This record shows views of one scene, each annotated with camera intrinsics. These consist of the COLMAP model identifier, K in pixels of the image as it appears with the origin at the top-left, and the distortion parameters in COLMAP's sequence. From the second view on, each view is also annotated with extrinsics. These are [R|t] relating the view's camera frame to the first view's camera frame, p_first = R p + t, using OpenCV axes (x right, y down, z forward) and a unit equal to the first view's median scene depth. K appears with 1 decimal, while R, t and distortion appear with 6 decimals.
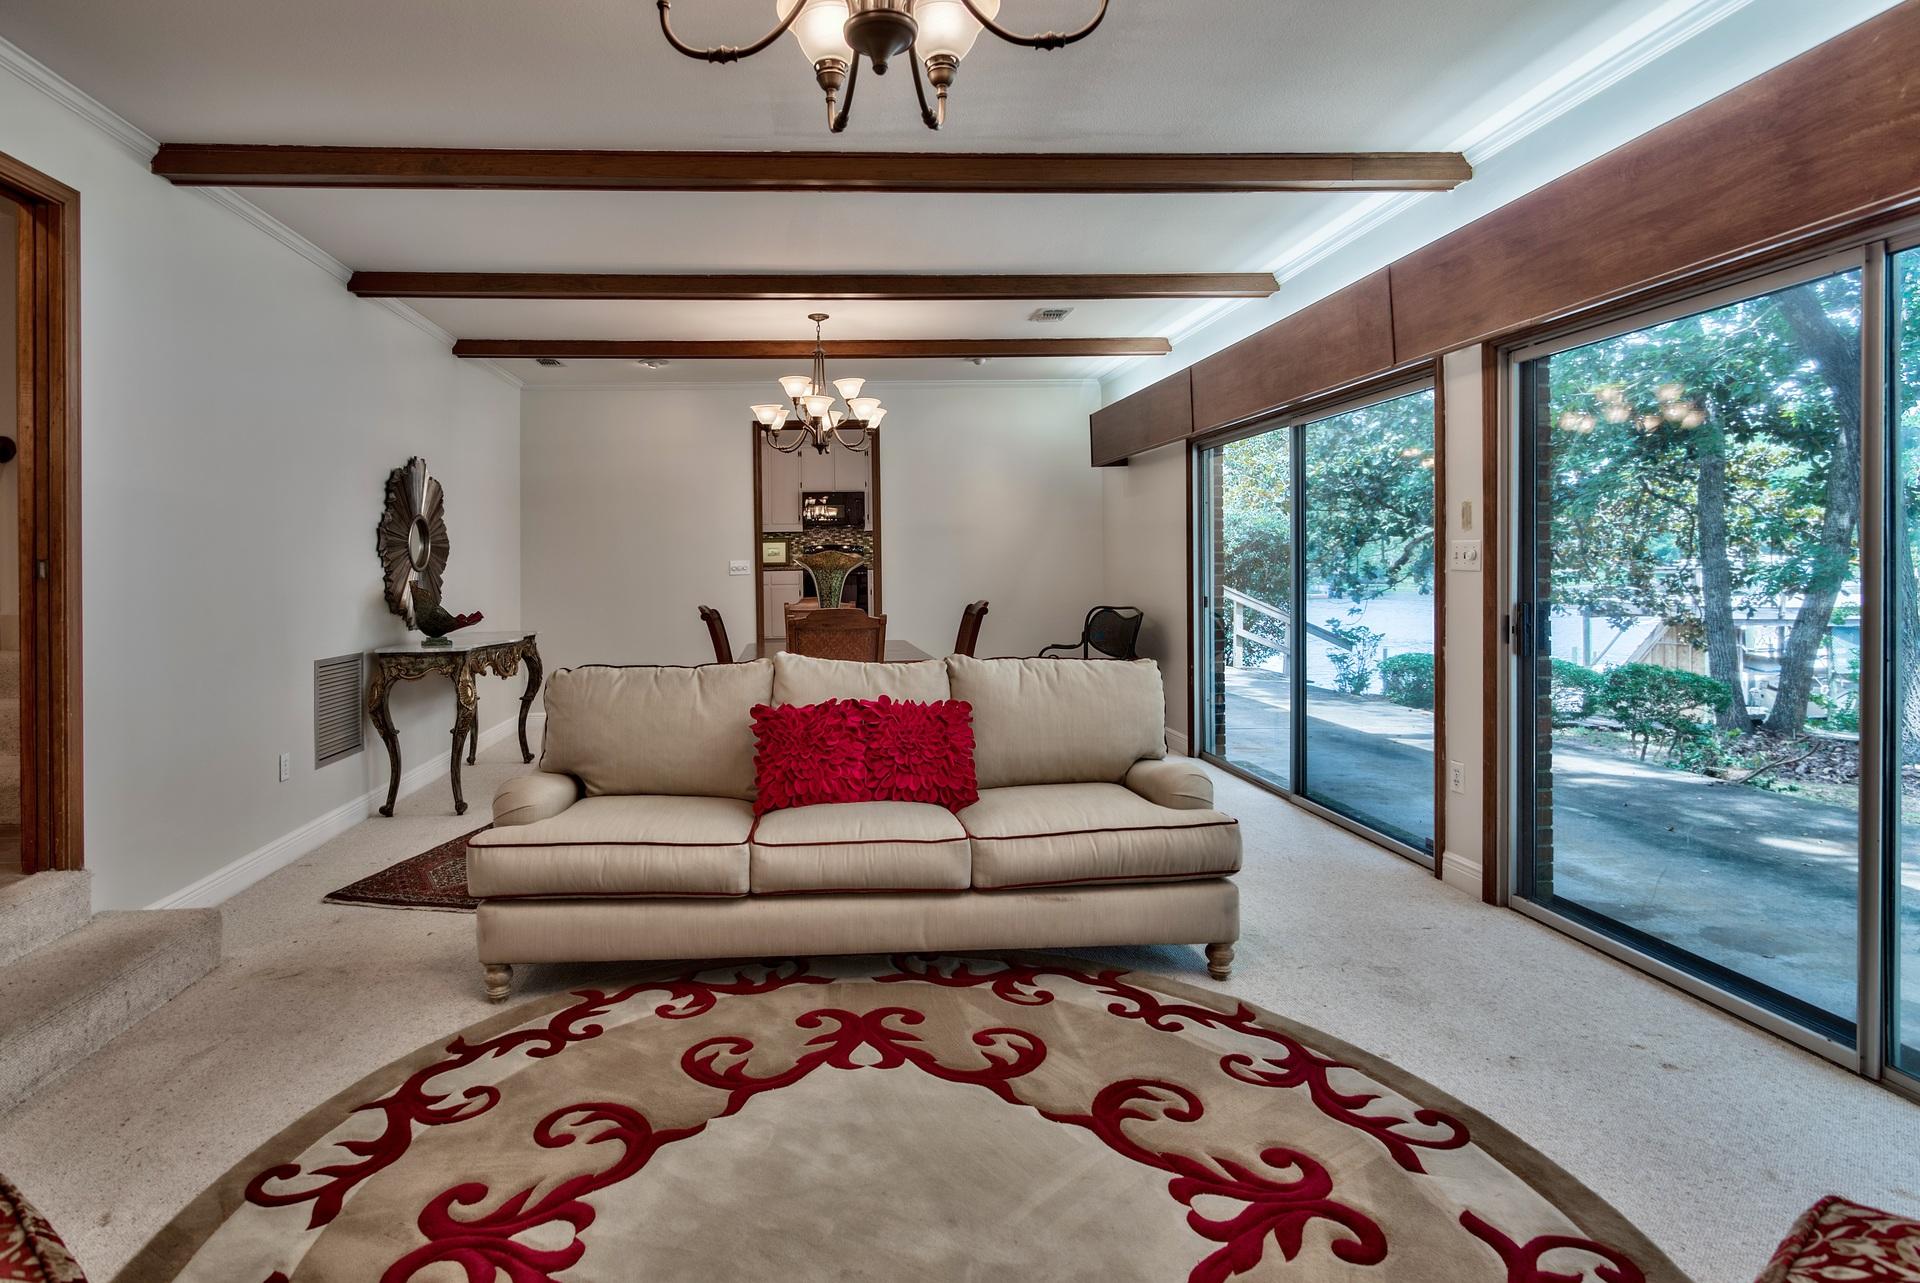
lens RADIAL K [[984.7, 0, 820.0], [0, 984.7, 578.1], [0, 0, 1]] dist [-0.003958, -0.000502]
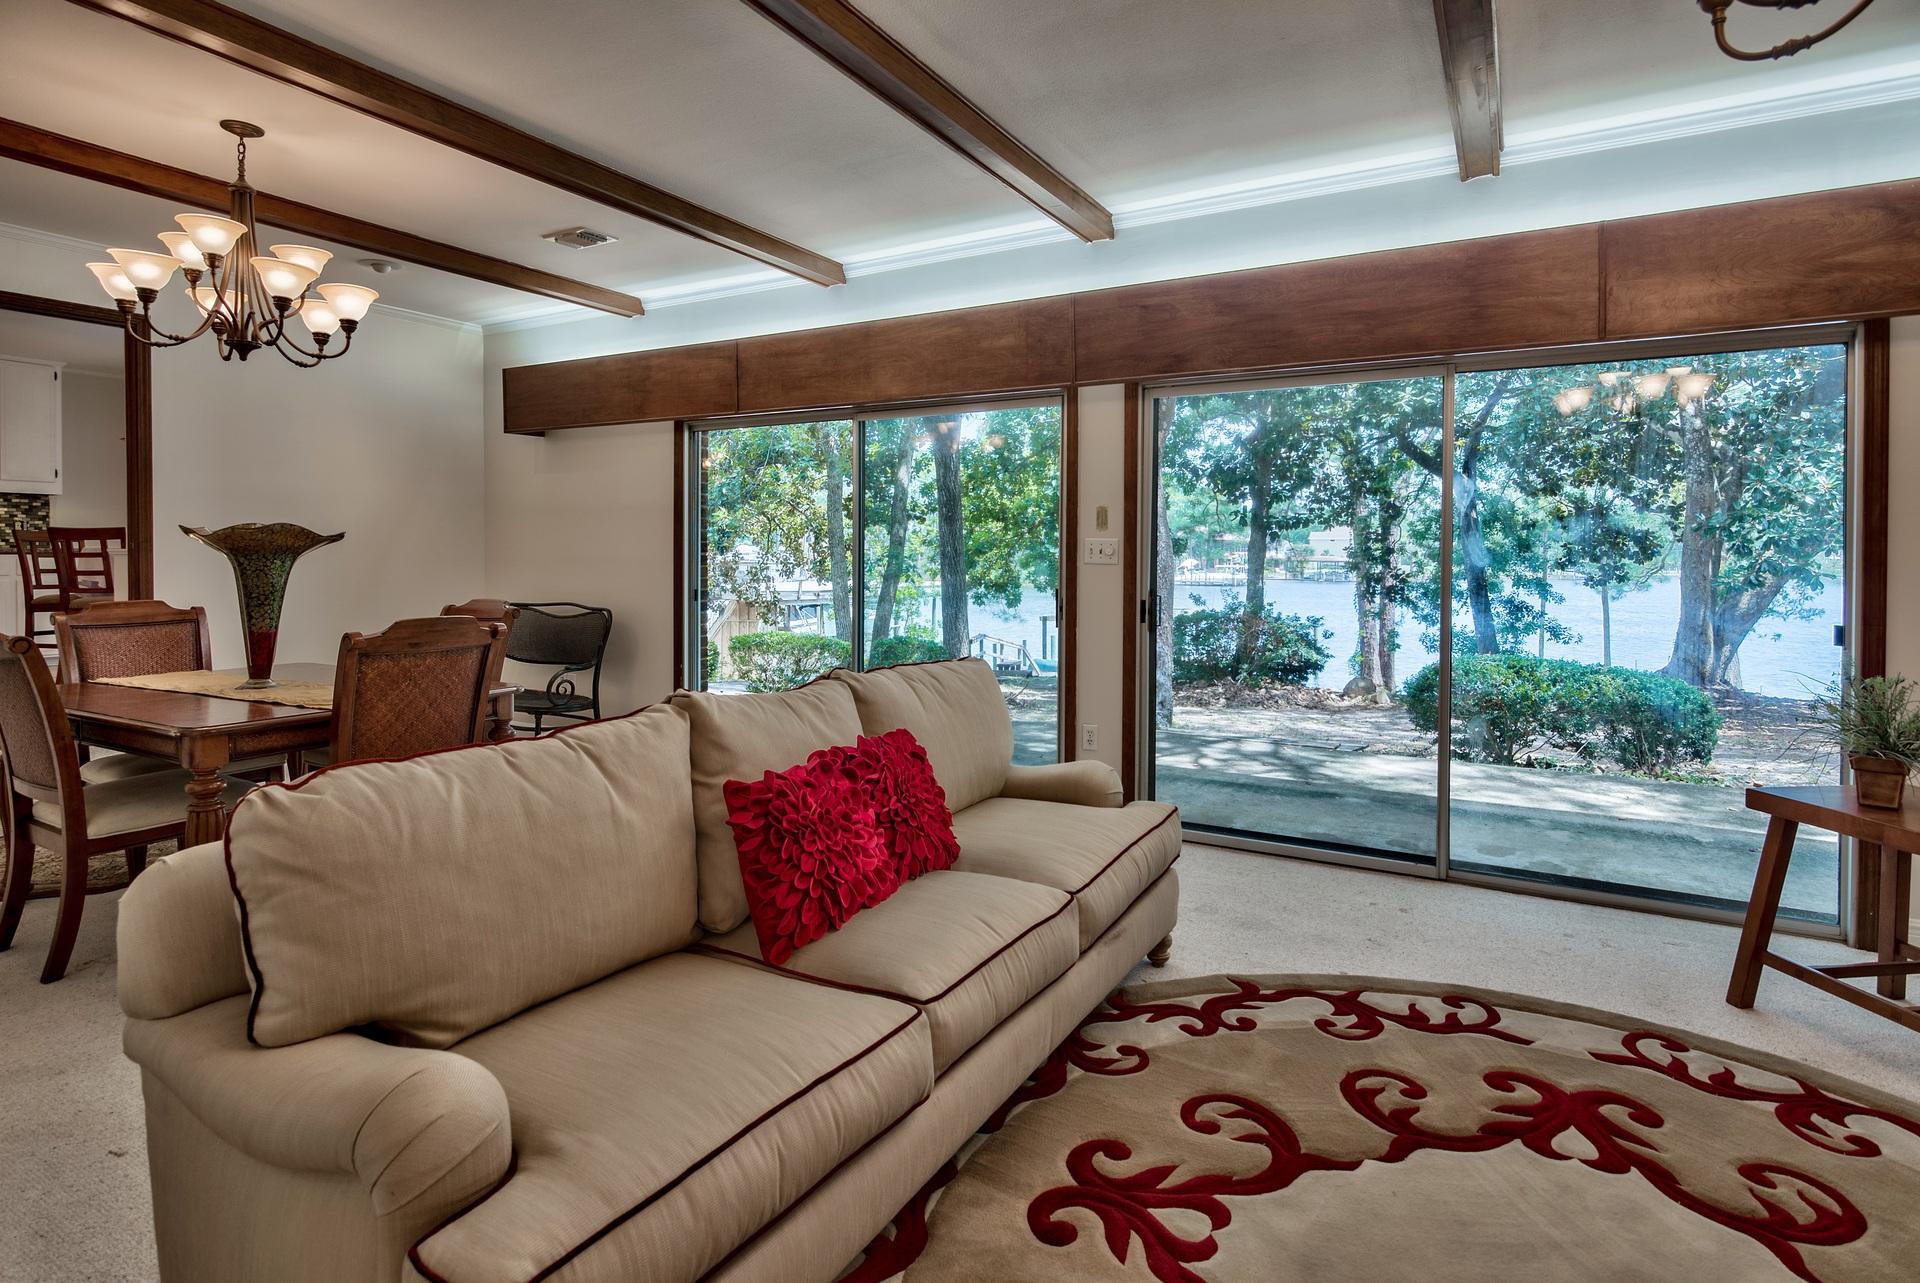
lens RADIAL K [[981.6, 0, 965.8], [0, 981.6, 567.1], [0, 0, 1]] dist [0.000063, -0.000255]
pose [[0.520718, 0.003384, 0.853722, -0.653898], [-0.000373, 0.999993, -0.003736, 0.000900], [-0.853729, 0.001627, 0.520715, 0.748302]]
